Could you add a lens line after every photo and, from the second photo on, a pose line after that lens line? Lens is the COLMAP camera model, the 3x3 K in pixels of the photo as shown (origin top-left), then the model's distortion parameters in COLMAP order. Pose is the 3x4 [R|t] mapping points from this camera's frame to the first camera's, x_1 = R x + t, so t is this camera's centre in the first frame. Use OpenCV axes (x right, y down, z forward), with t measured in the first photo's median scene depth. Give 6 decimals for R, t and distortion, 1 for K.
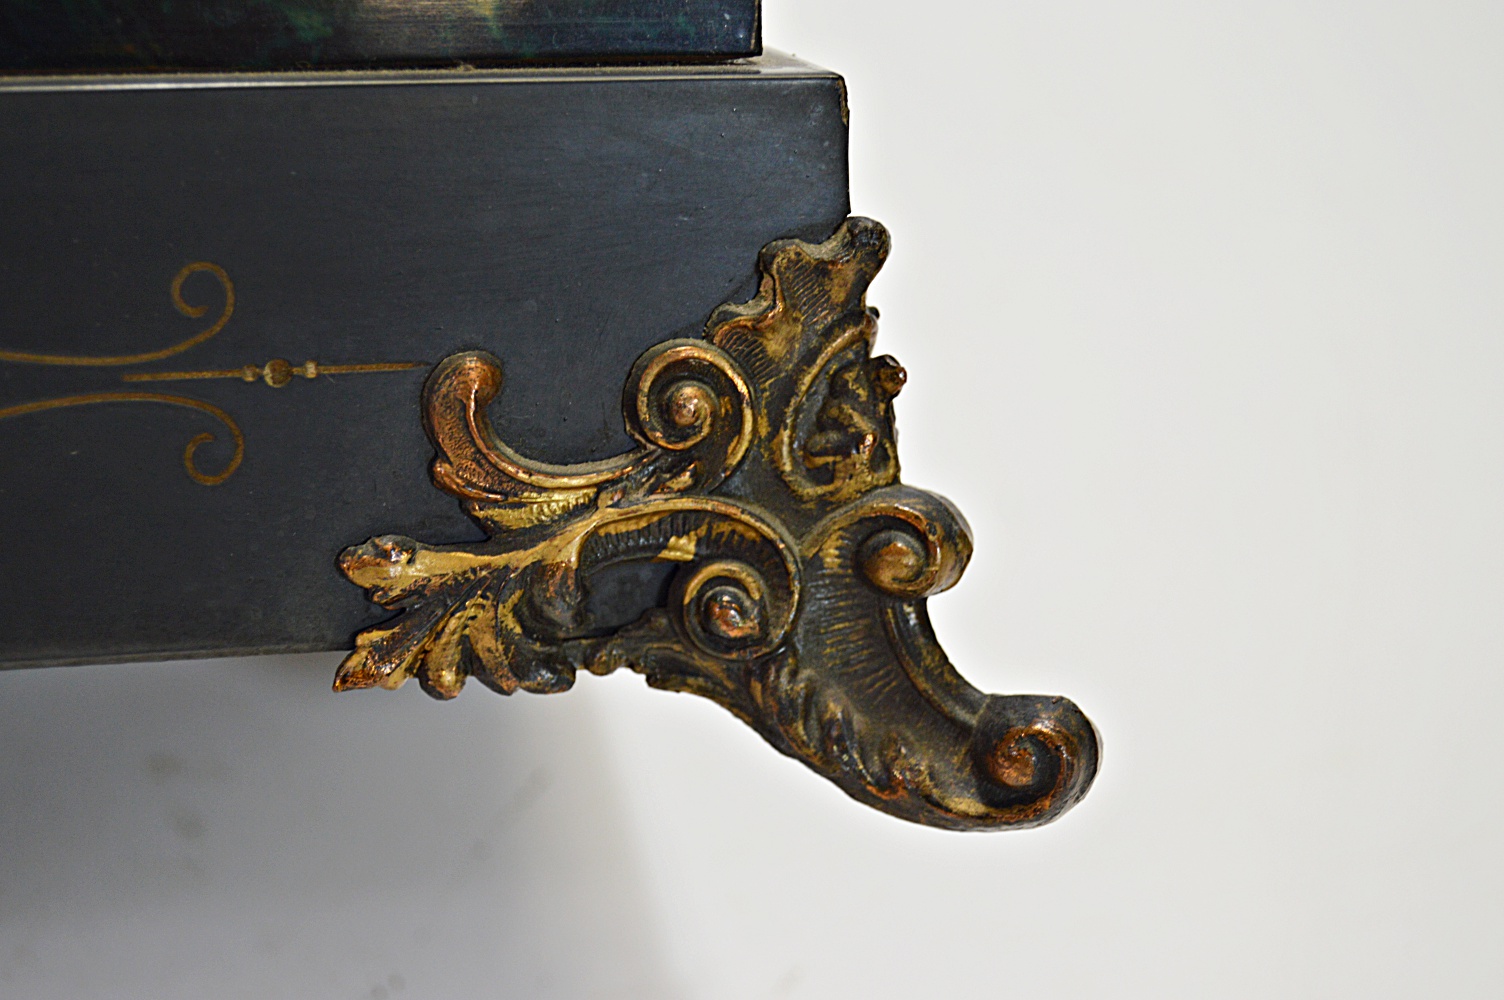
lens RADIAL K [[3217.5, 0, 750.6], [0, 3217.5, 499.1], [0, 0, 1]] dist [-0.033559, 0.000000]
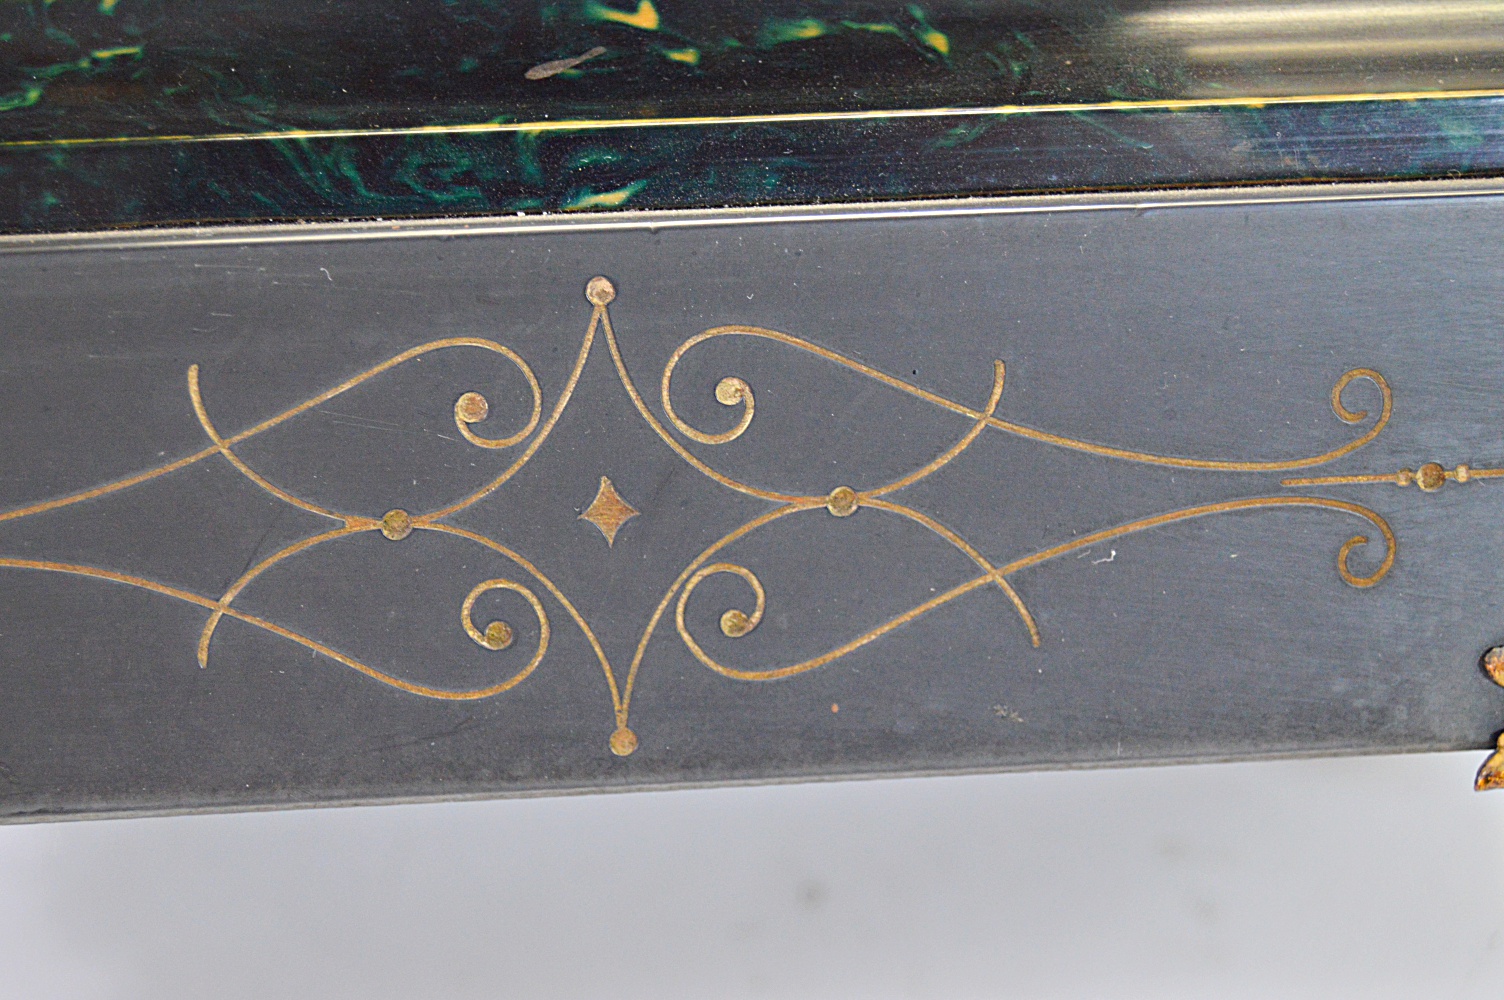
lens RADIAL K [[3217.5, 0, 750.2], [0, 3217.5, 500.3], [0, 0, 1]] dist [-0.033559, 0.000000]
pose [[0.984553, -0.001816, -0.175080, -0.180526], [-0.000866, 0.999883, -0.015242, -0.016214], [0.175087, 0.015158, 0.984436, -0.038230]]
